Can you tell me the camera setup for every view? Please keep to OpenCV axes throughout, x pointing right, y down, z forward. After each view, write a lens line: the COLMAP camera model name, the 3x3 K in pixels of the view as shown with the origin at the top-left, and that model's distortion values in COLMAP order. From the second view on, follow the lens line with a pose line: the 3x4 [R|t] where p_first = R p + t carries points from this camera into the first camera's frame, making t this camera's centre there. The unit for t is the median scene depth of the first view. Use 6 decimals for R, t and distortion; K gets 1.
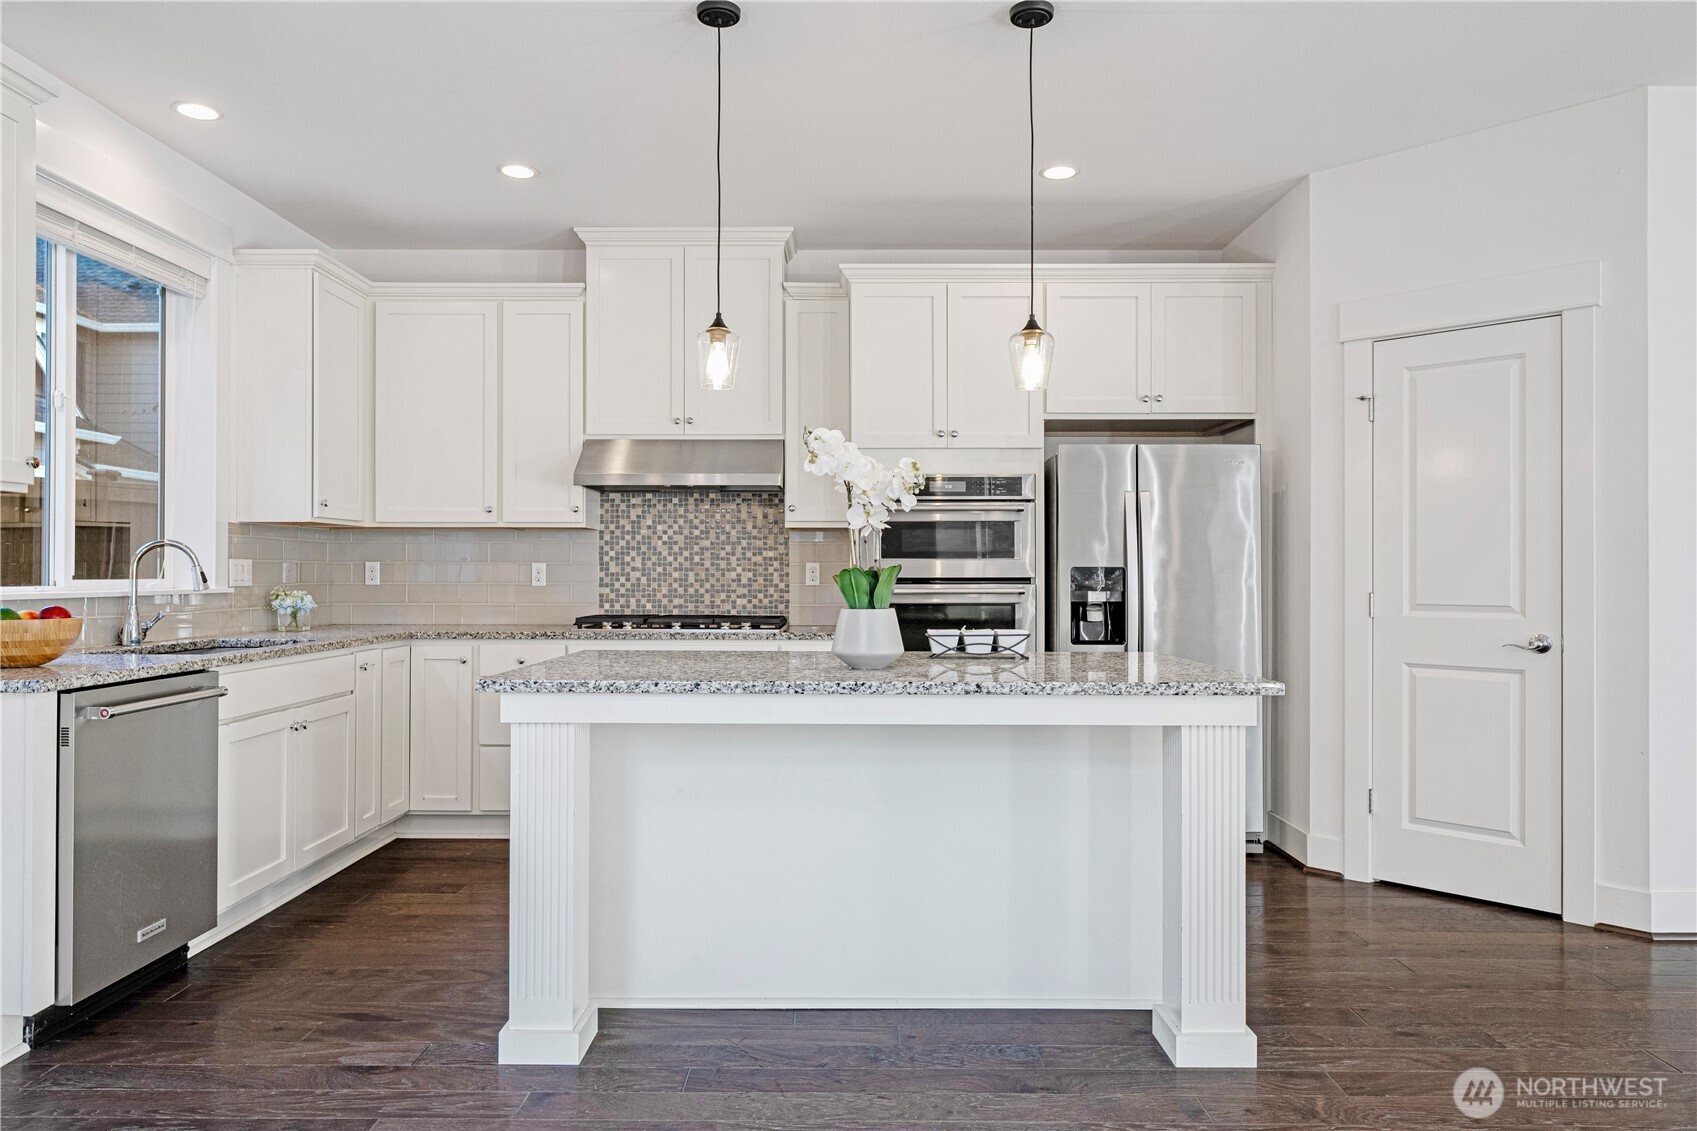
lens RADIAL K [[1105.9, 0, 848.6], [0, 1105.9, 566.6], [0, 0, 1]] dist [-0.002442, 0.003597]
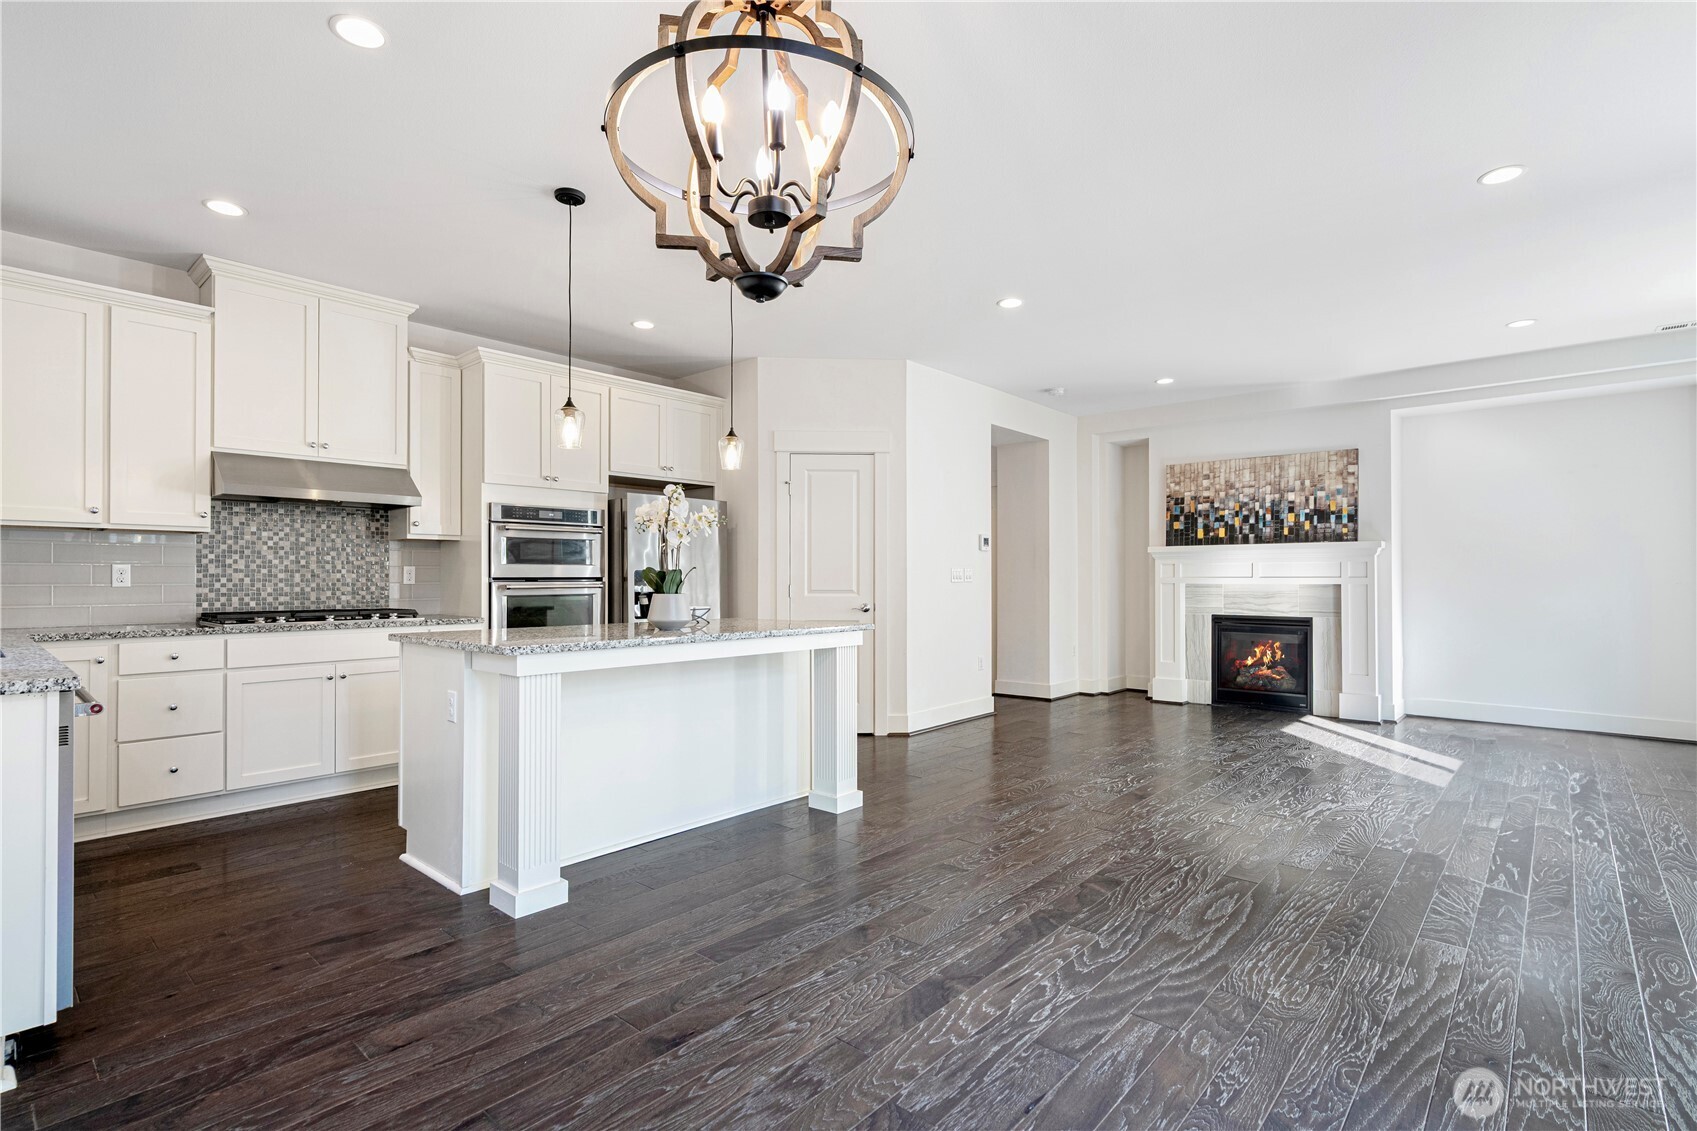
lens RADIAL K [[822.7, 0, 848.3], [0, 822.7, 570.1], [0, 0, 1]] dist [0.006245, 0.000427]
pose [[0.653331, 0.005224, 0.757055, -0.441702], [-0.002128, 0.999985, -0.005063, 0.004840], [-0.757070, 0.001697, 0.653332, -0.005495]]
